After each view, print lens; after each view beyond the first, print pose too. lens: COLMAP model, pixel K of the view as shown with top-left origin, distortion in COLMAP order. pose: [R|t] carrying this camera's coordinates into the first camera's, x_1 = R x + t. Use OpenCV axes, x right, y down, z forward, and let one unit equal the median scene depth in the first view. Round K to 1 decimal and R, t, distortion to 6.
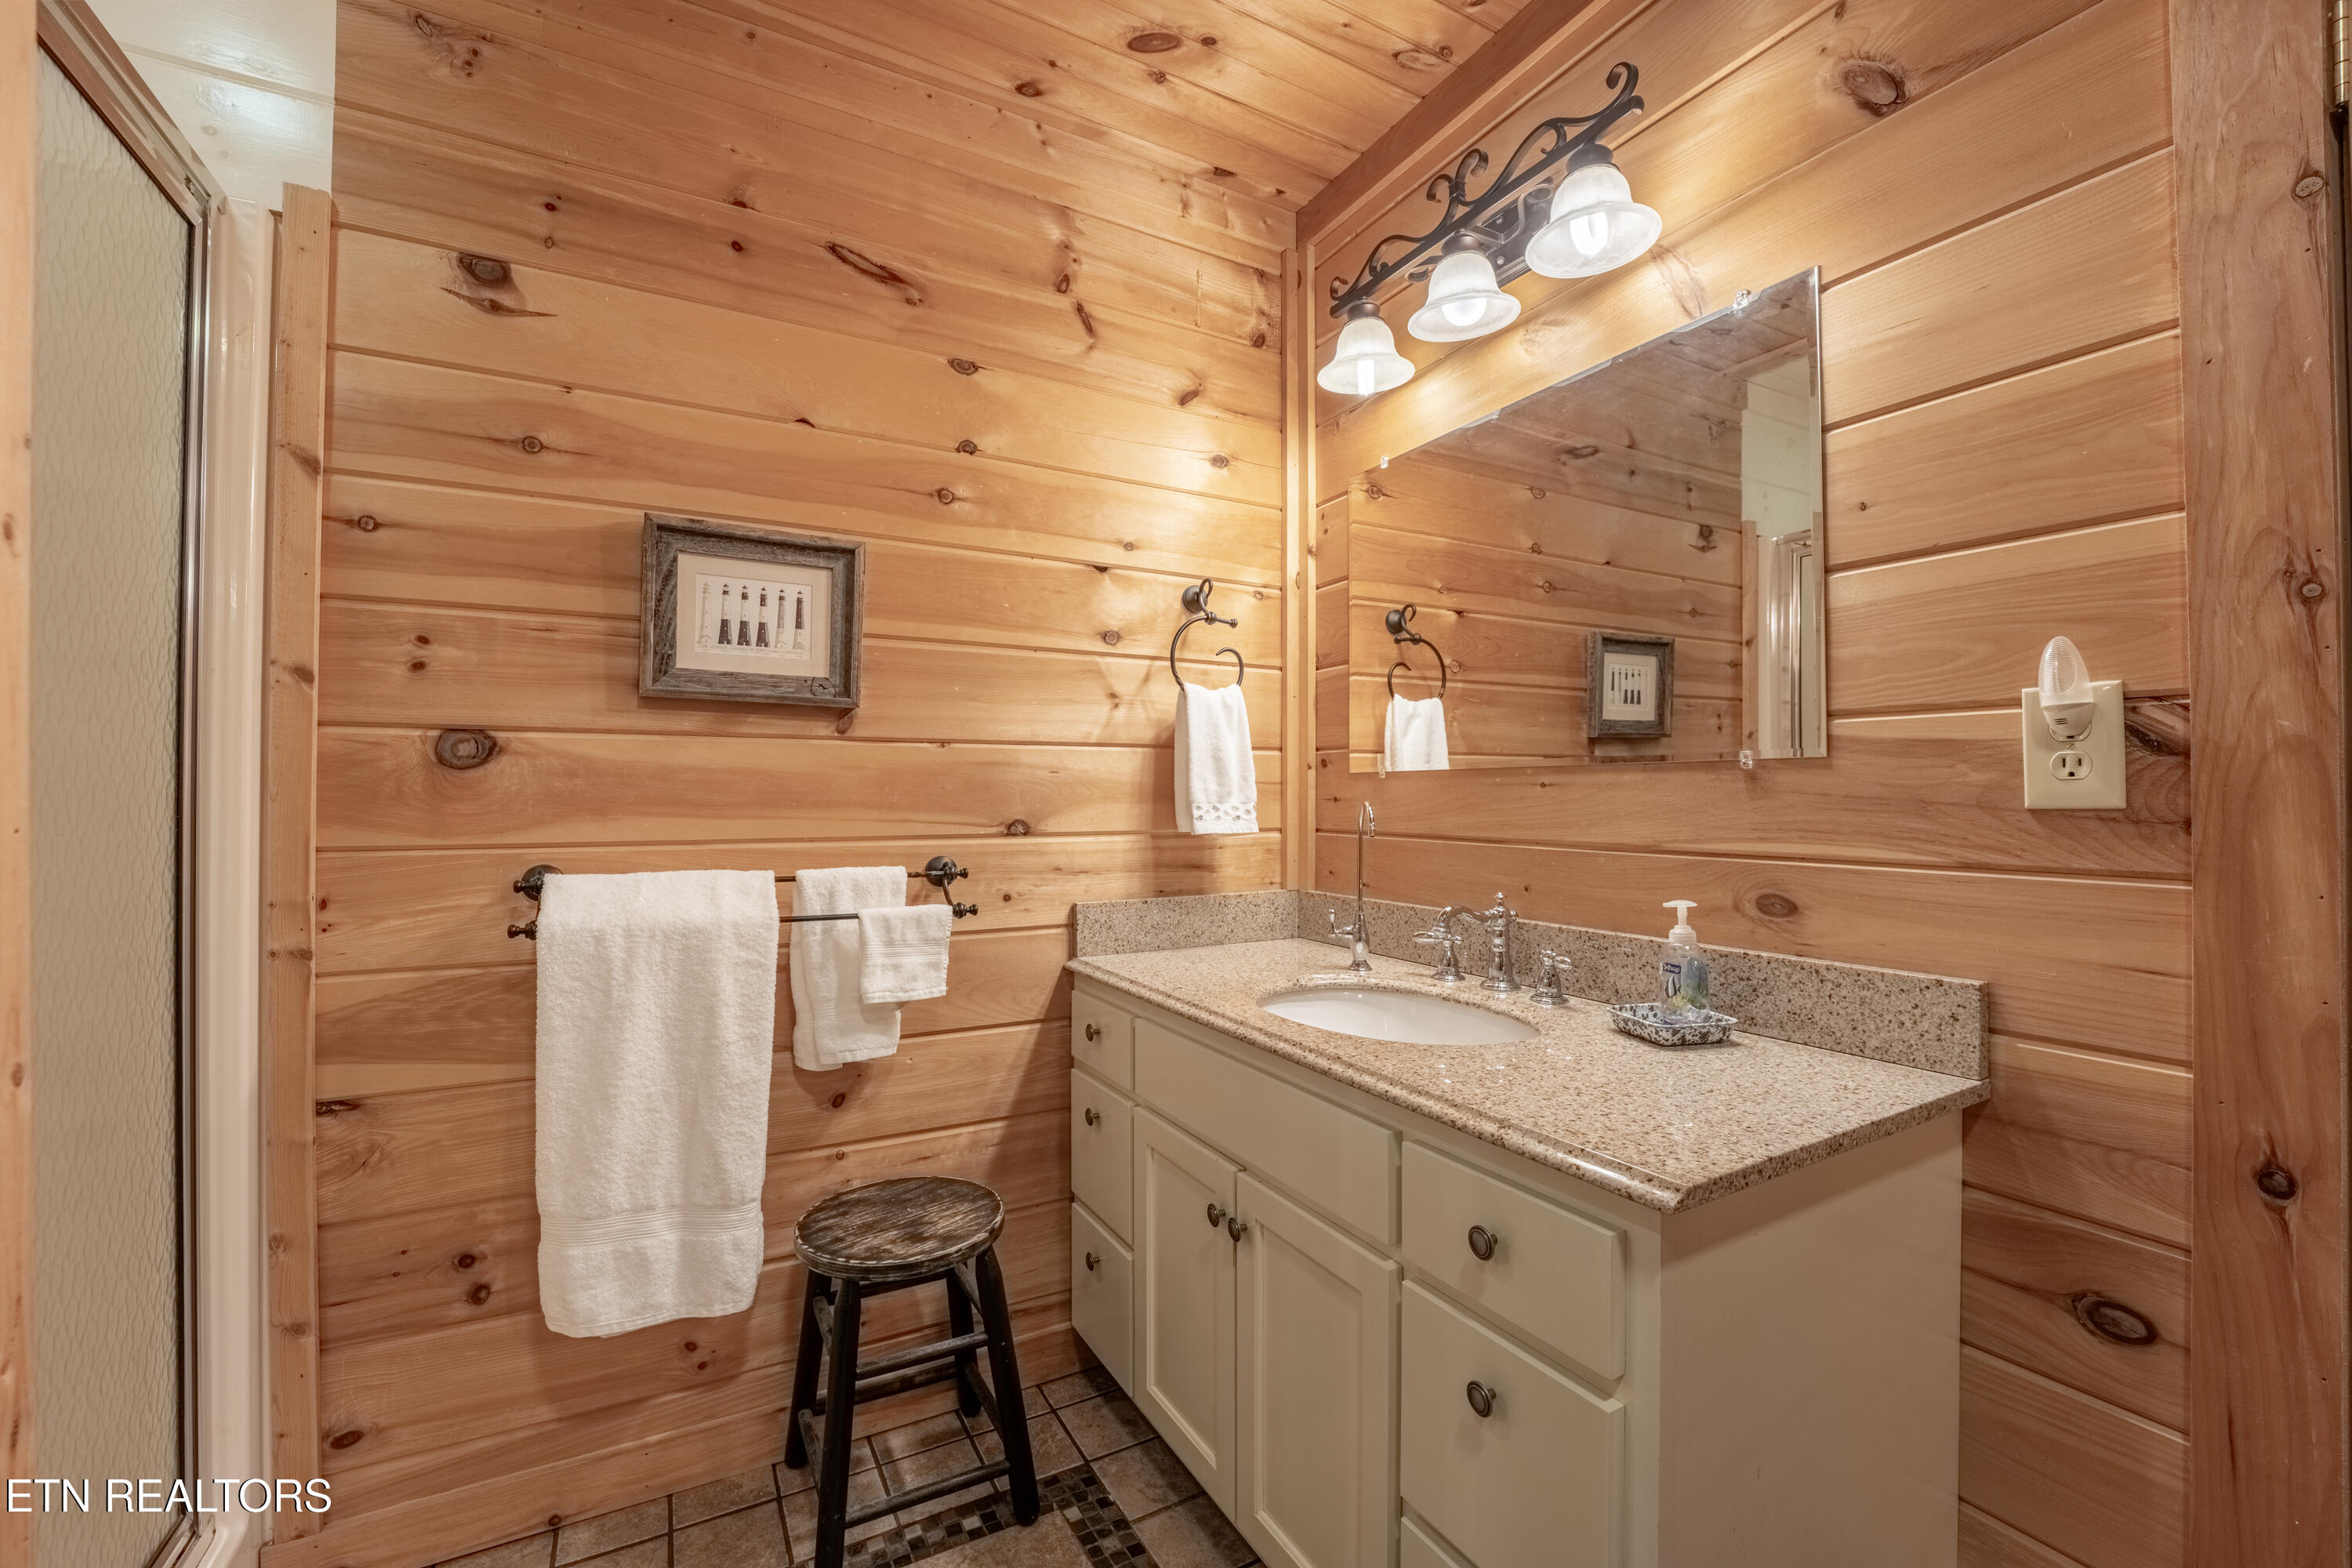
lens RADIAL K [[951.3, 0, 1176.8], [0, 951.3, 782.4], [0, 0, 1]] dist [-0.026394, 0.001089]
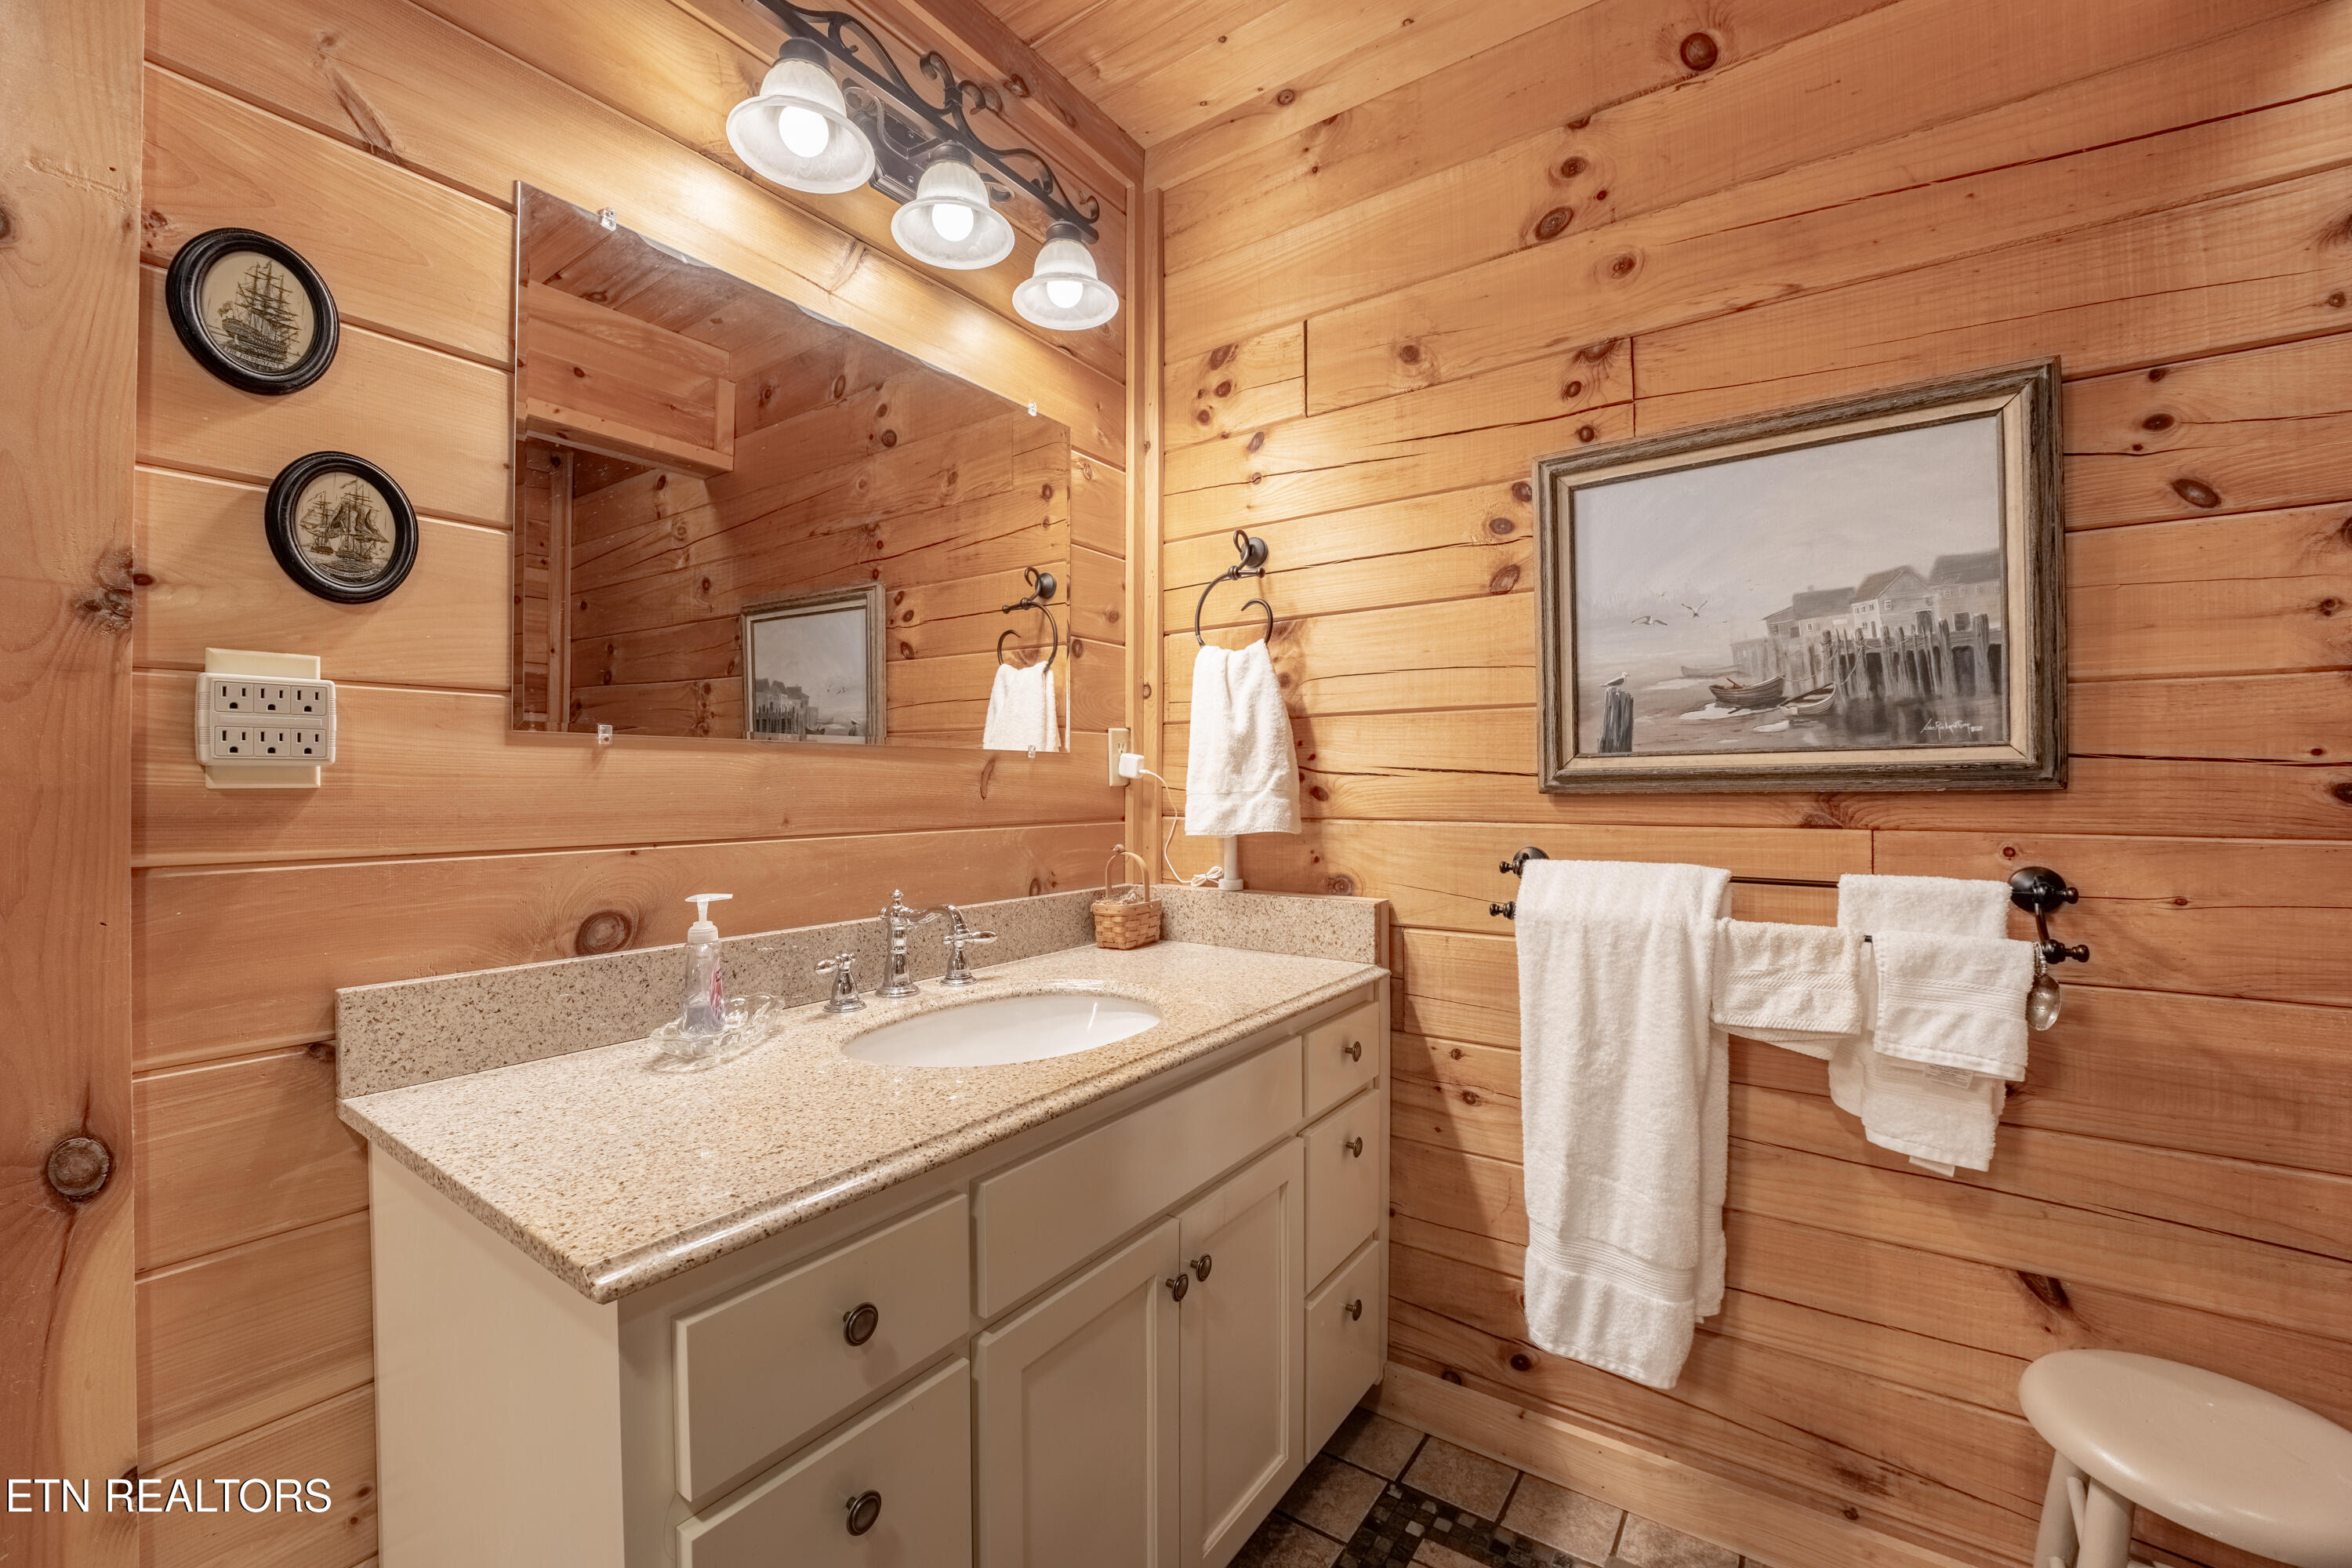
lens RADIAL K [[951.3, 0, 1176.8], [0, 951.3, 782.4], [0, 0, 1]] dist [-0.026394, 0.001089]
pose [[-0.429743, 0.007216, 0.902923, -0.838798], [-0.007356, 0.999907, -0.011492, 0.040345], [-0.902921, -0.011581, -0.429650, 1.679676]]
